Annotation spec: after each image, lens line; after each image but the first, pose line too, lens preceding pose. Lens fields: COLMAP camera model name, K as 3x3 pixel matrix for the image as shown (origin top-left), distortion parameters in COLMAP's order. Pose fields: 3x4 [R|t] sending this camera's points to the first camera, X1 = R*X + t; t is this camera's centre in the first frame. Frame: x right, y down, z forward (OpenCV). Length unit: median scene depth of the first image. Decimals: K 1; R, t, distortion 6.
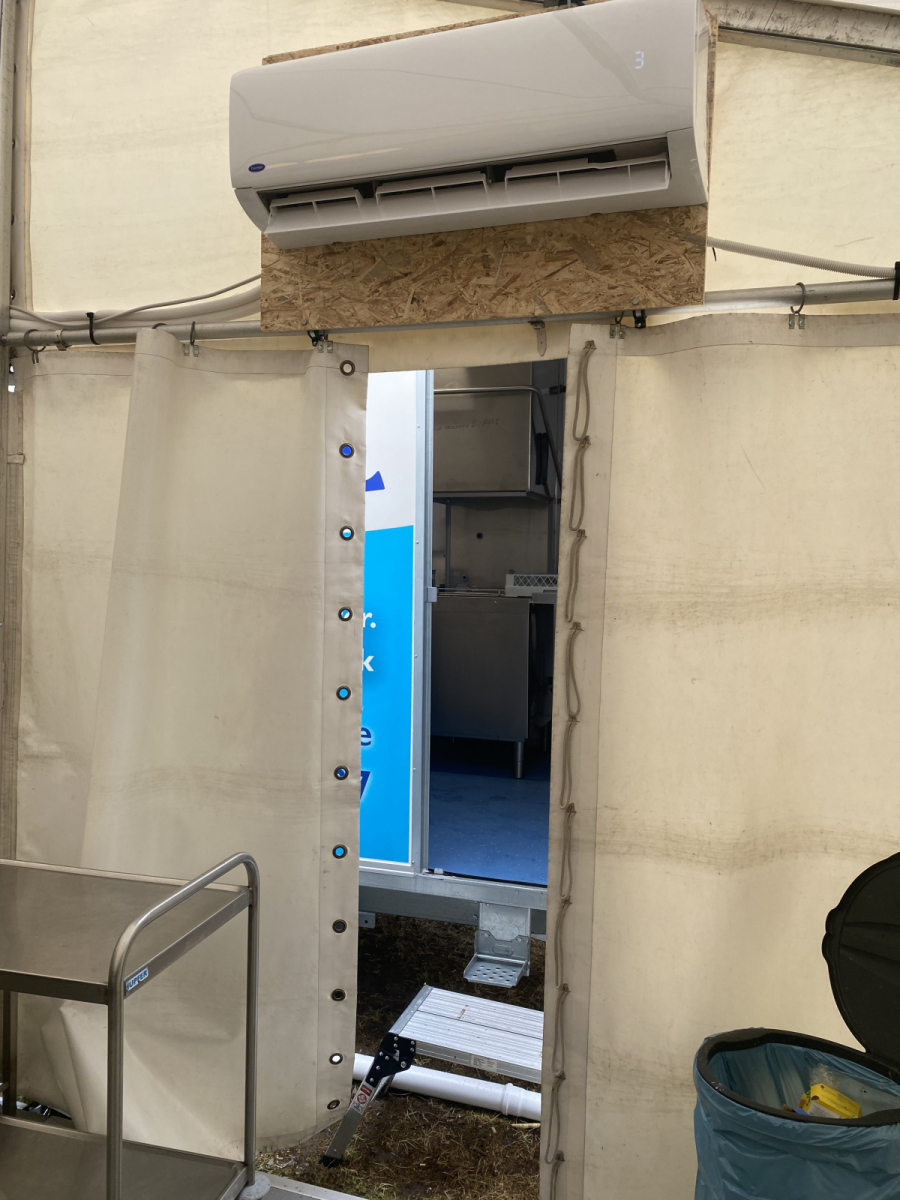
lens RADIAL K [[942.8, 0, 450.0], [0, 942.8, 600.0], [0, 0, 1]] dist [0.009468, 0.001181]
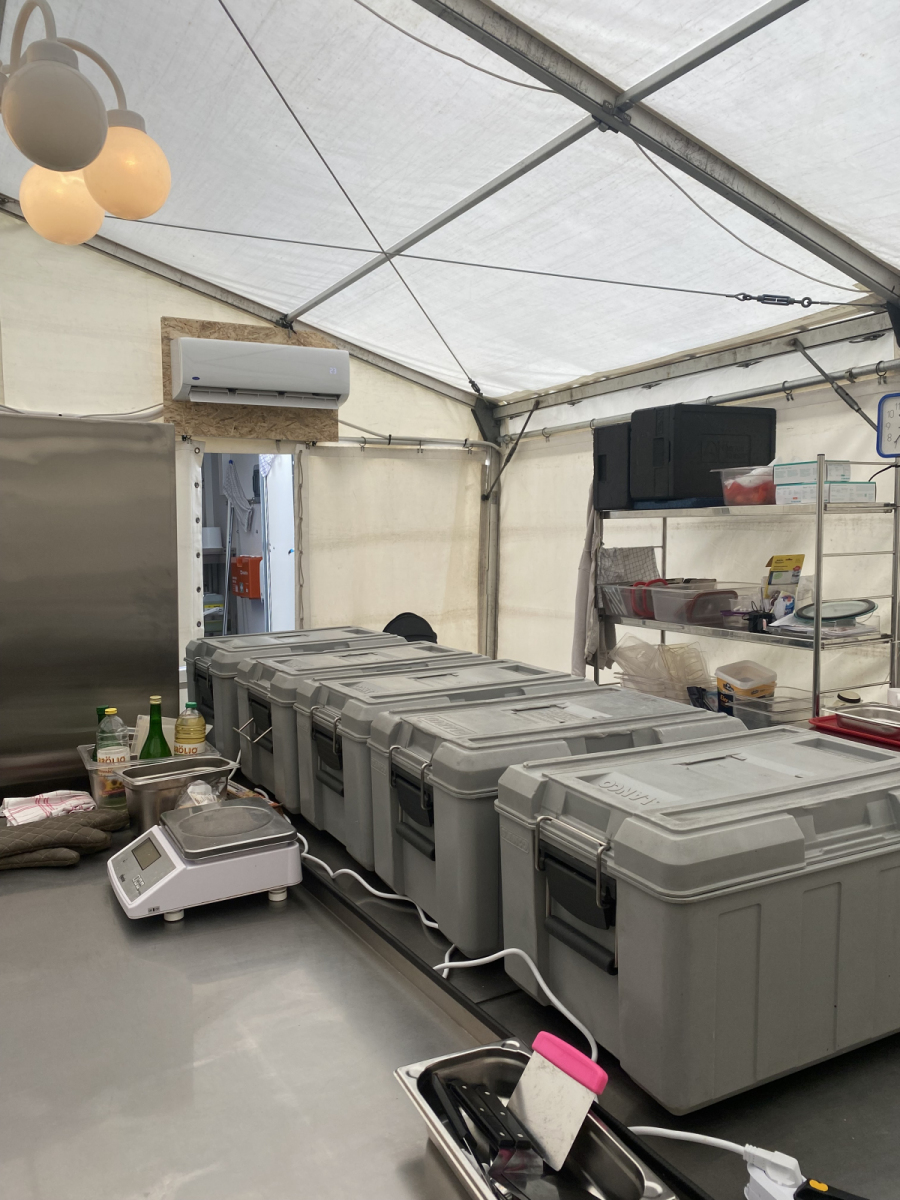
lens RADIAL K [[901.5, 0, 450.0], [0, 901.5, 600.0], [0, 0, 1]] dist [-0.051149, -0.001687]
pose [[0.659021, -0.091815, 0.746500, -1.587826], [0.052683, 0.995718, 0.075958, -0.010969], [-0.750277, -0.010730, 0.661036, -1.096742]]
